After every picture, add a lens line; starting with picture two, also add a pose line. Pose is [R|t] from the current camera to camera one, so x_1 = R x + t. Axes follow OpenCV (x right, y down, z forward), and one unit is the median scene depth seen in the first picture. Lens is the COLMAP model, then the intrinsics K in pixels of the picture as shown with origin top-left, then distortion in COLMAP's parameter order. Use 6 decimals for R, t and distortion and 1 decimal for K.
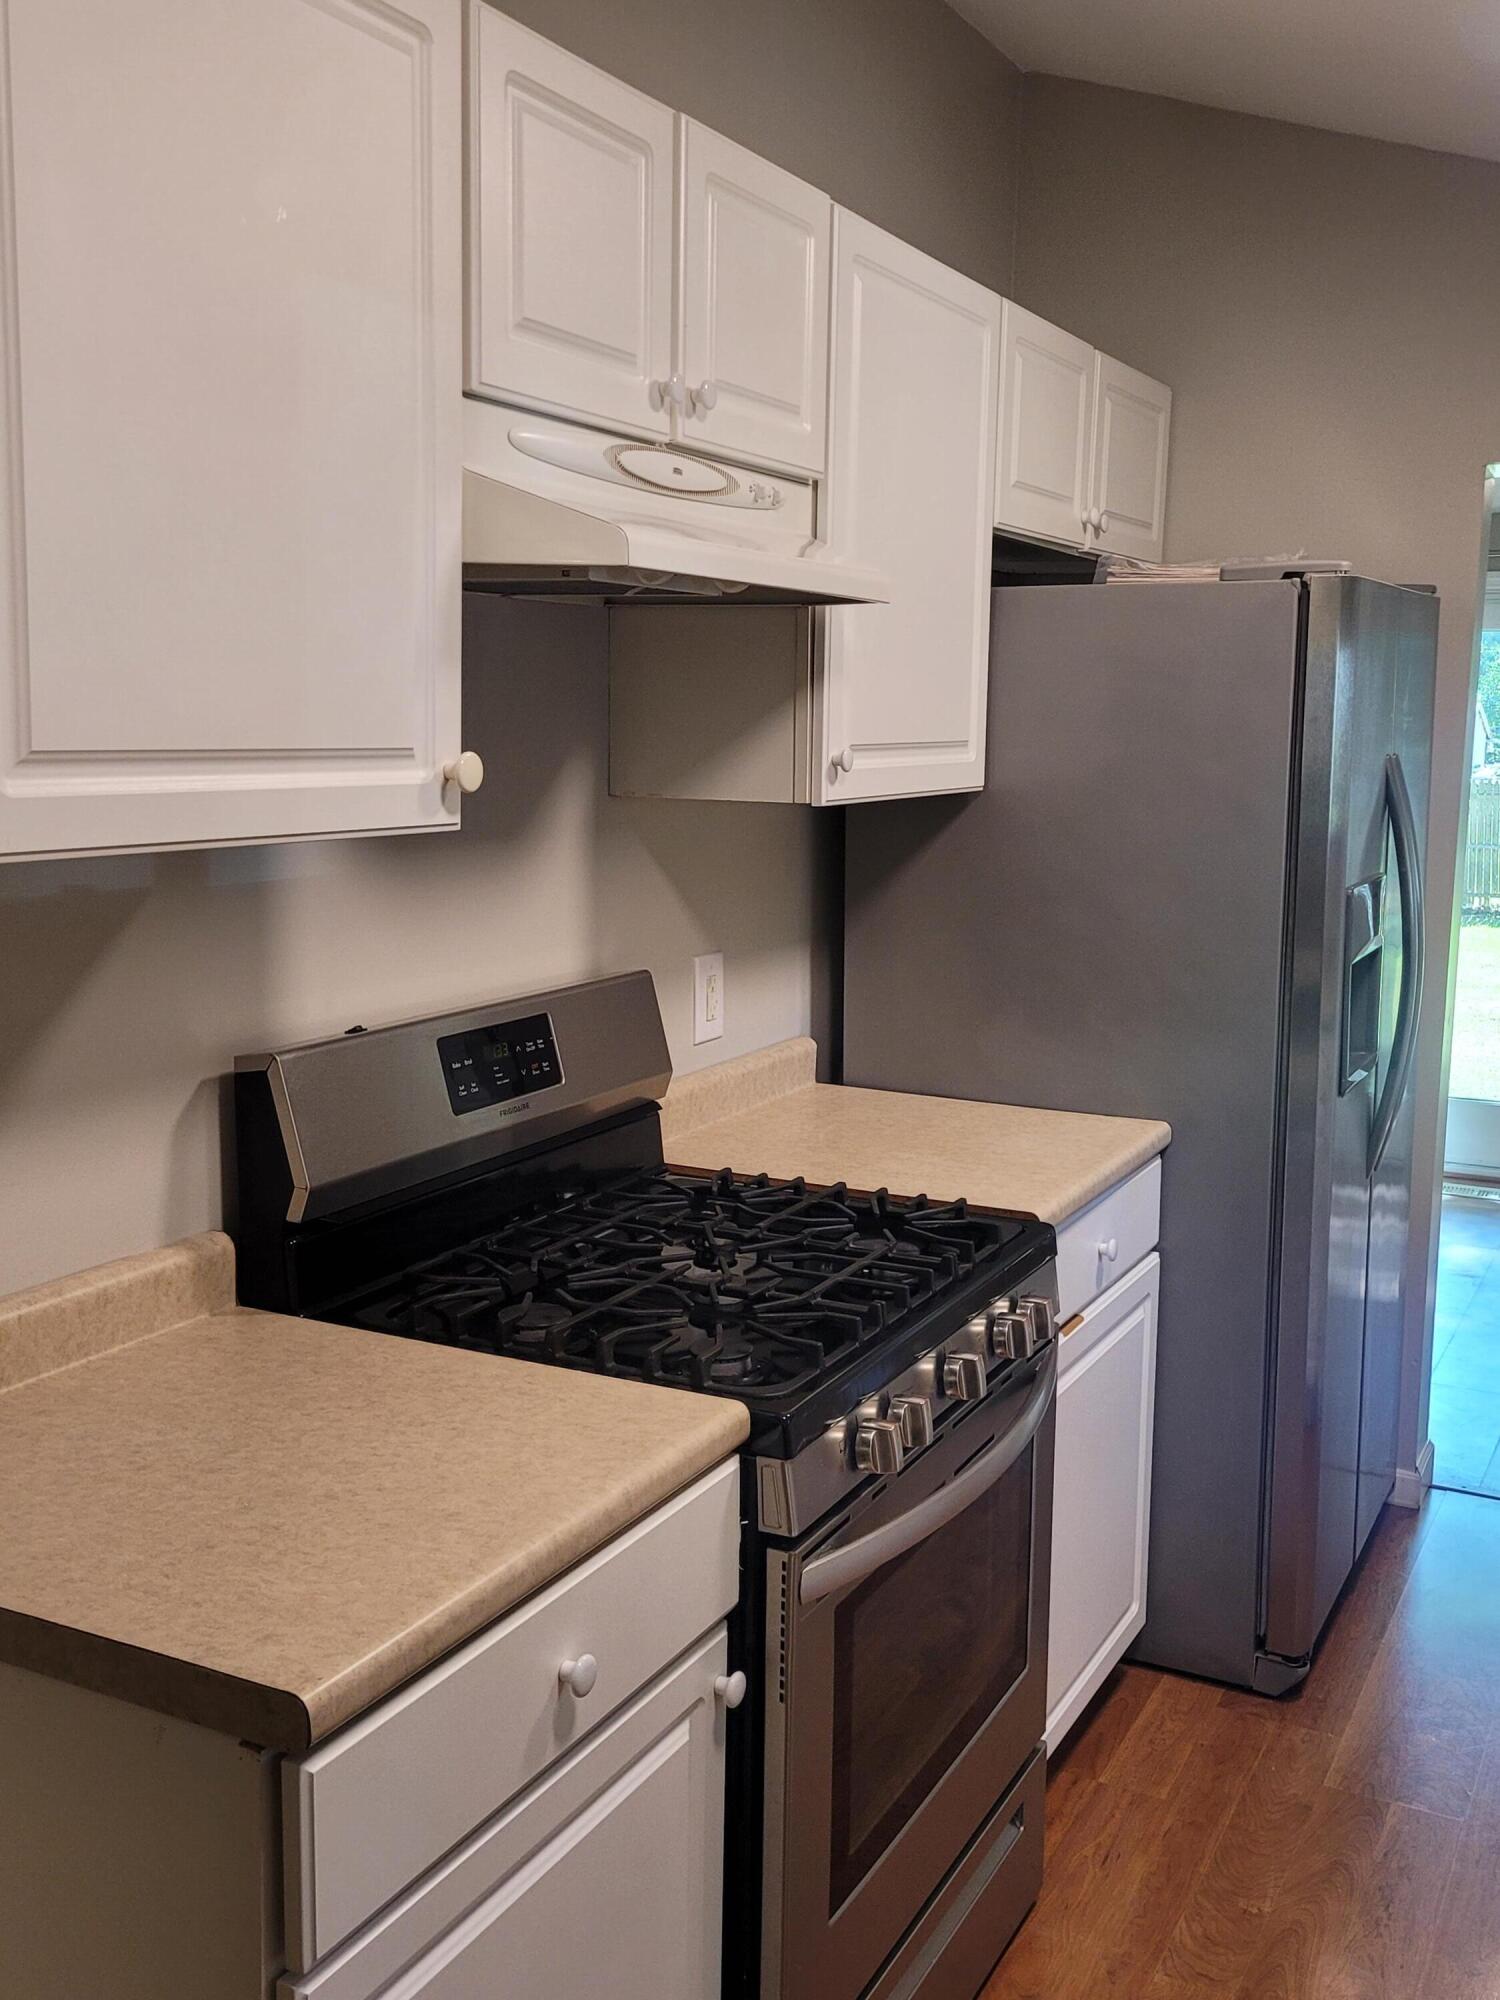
lens RADIAL K [[1945.0, 0, 755.4], [0, 1945.0, 975.0], [0, 0, 1]] dist [0.038744, -0.028053]
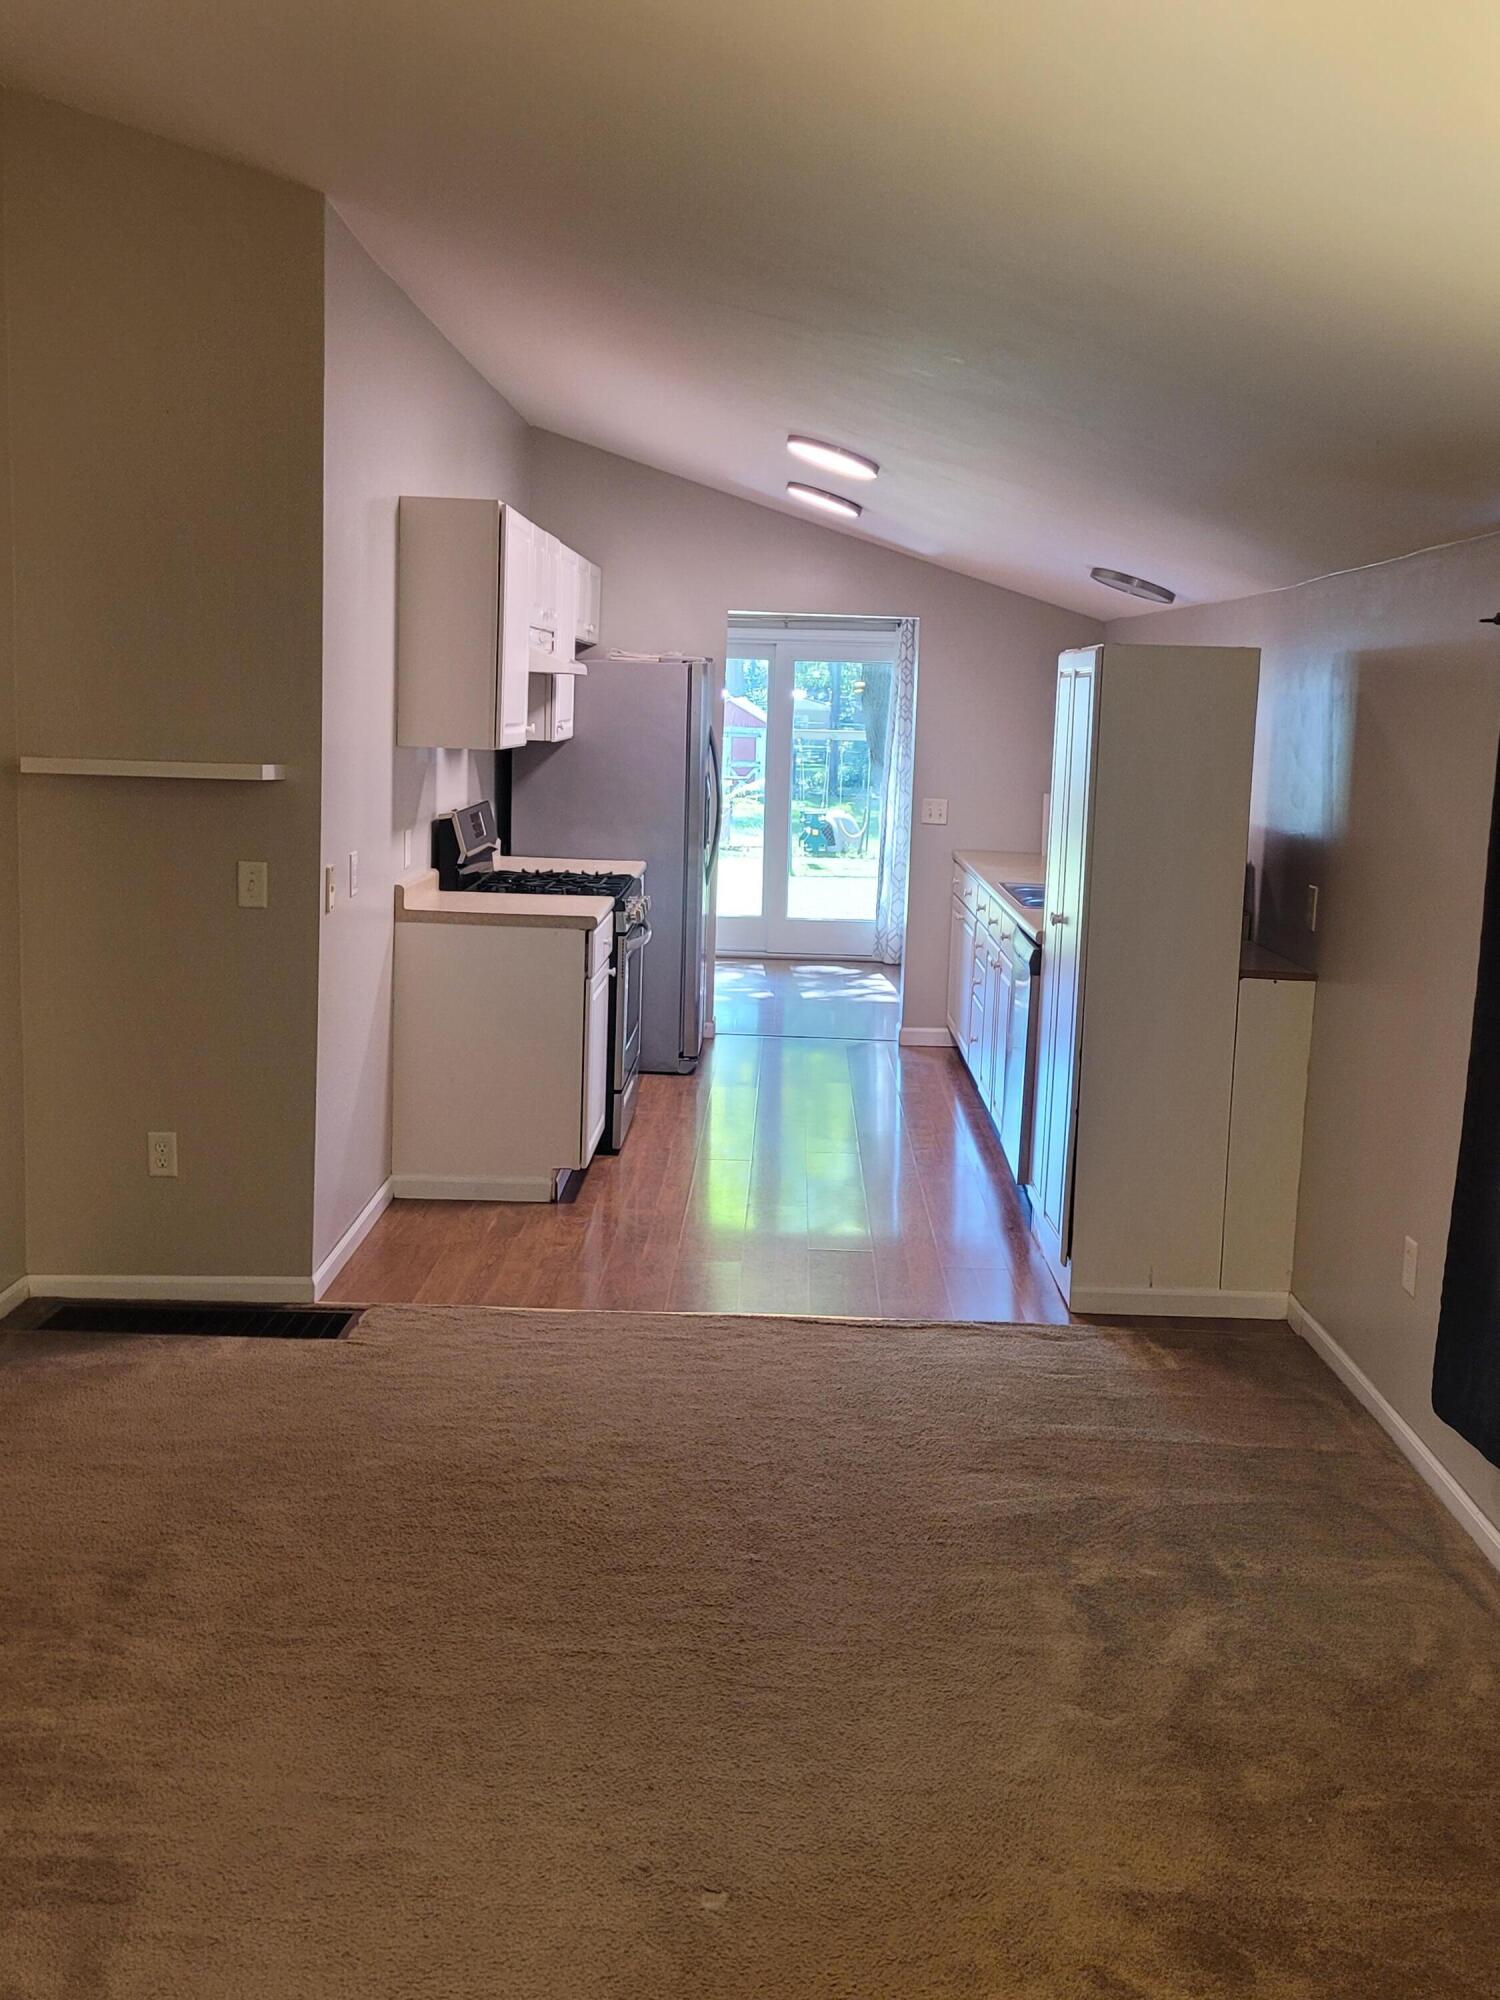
lens RADIAL K [[1945.0, 0, 755.4], [0, 1945.0, 975.0], [0, 0, 1]] dist [0.038744, -0.028053]
pose [[0.896479, -0.047859, 0.440494, -0.877066], [0.040525, 0.998839, 0.026045, 0.174807], [-0.441229, -0.005498, 0.897378, -1.540967]]
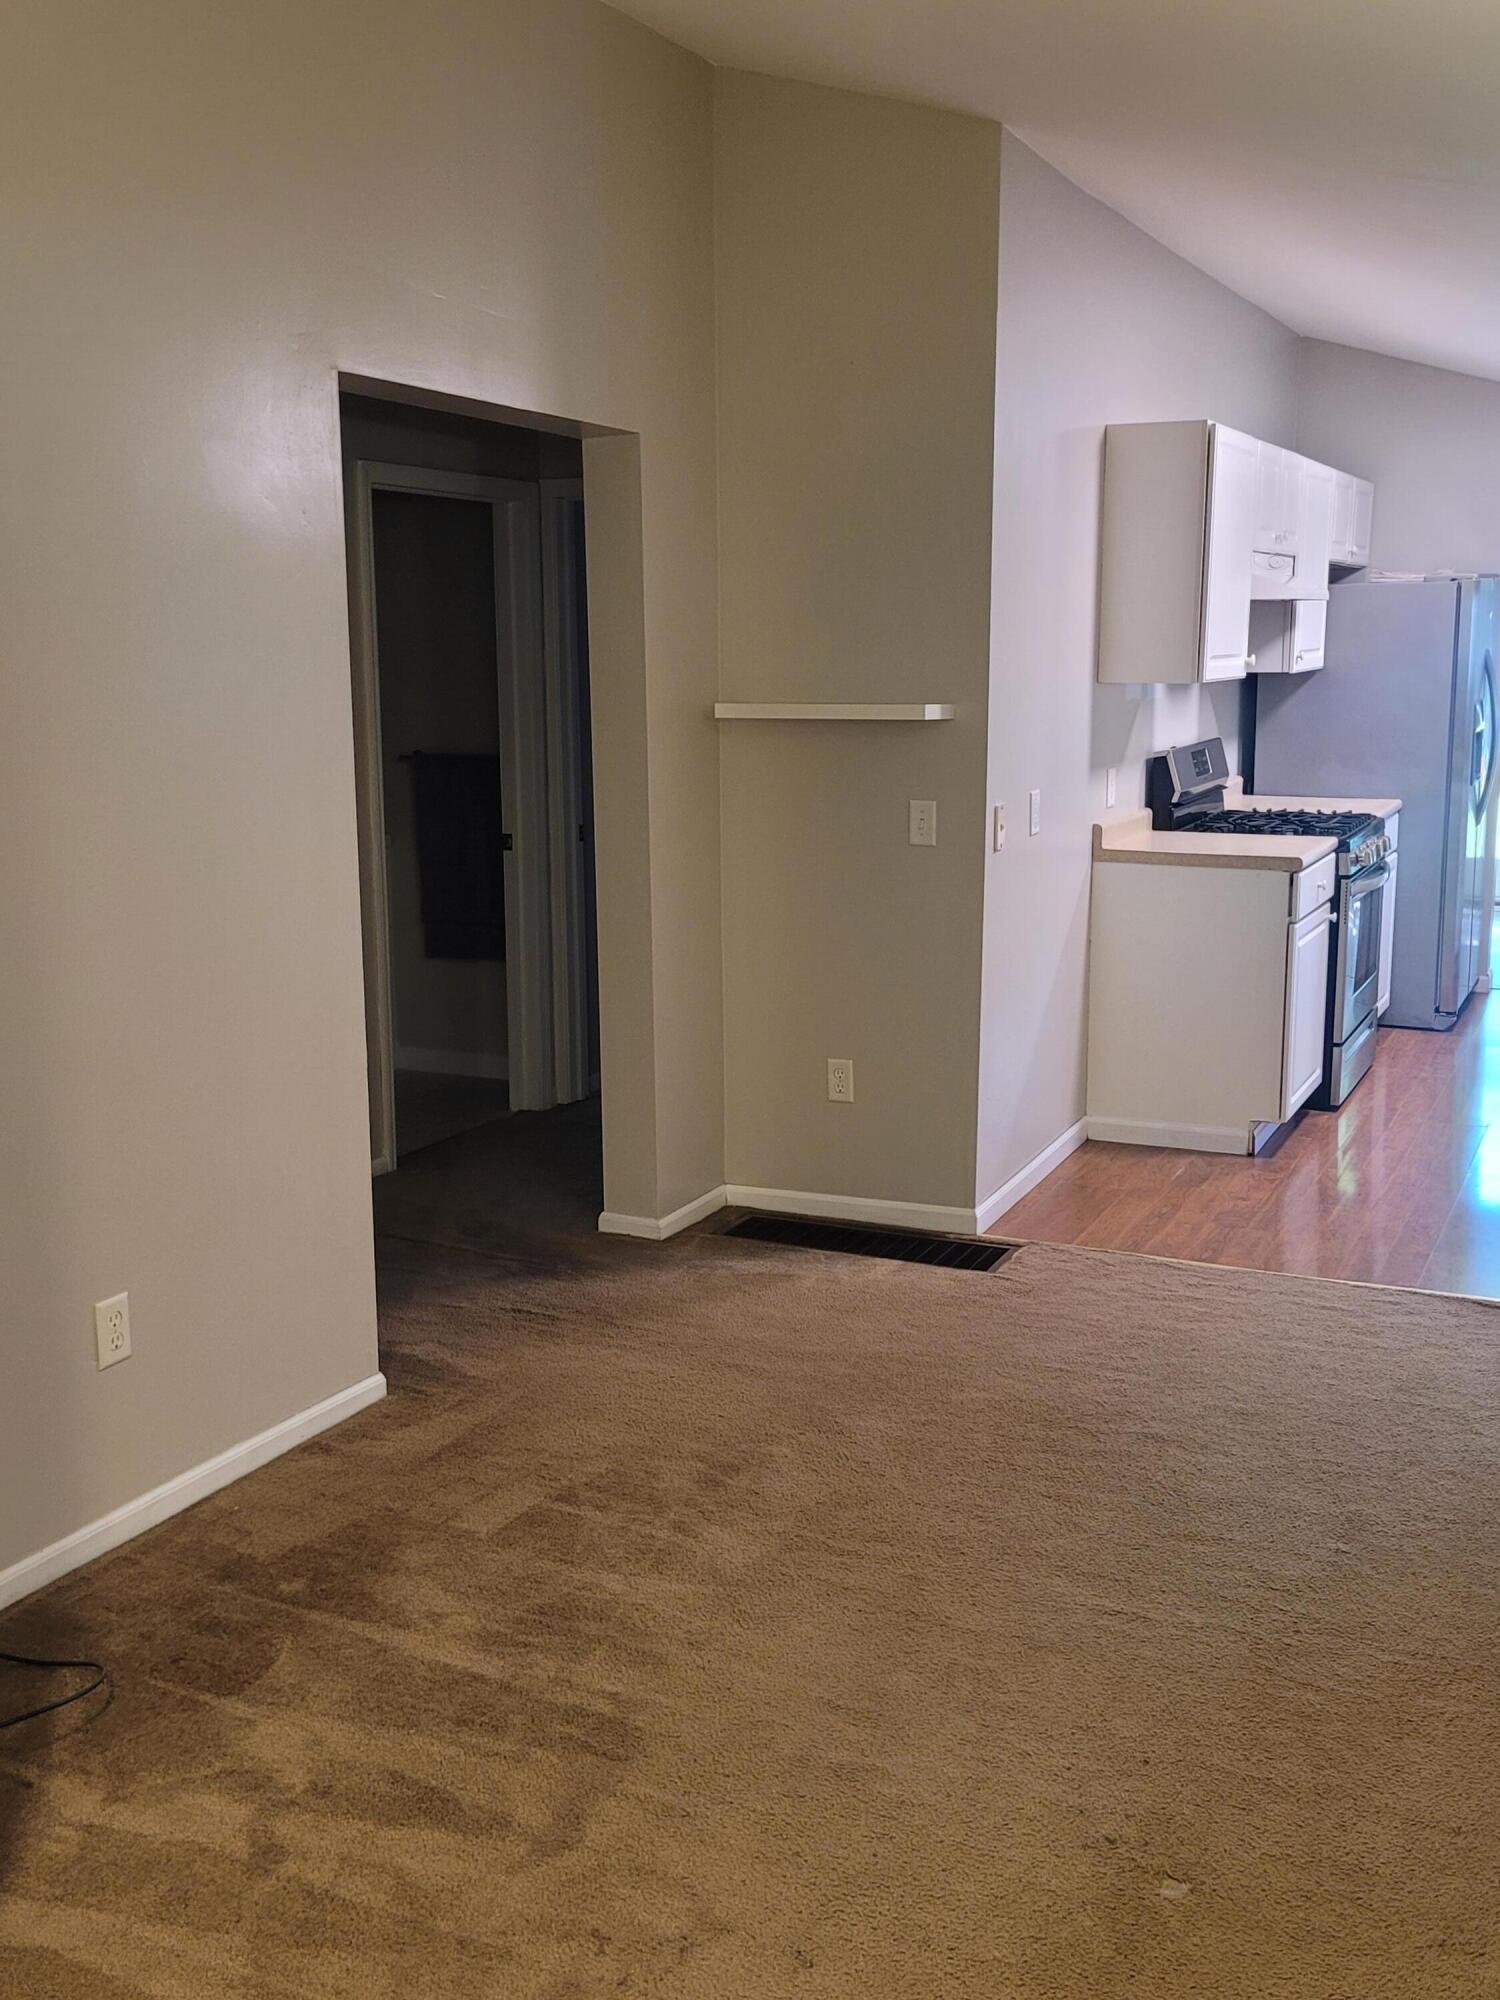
lens RADIAL K [[1944.7, 0, 750.0], [0, 1944.7, 1000.0], [0, 0, 1]] dist [0.053329, -0.048037]
pose [[0.999395, -0.026698, 0.022273, -0.712450], [0.025472, 0.998238, 0.053583, 0.183195], [-0.023665, -0.052983, 0.998315, -1.560115]]
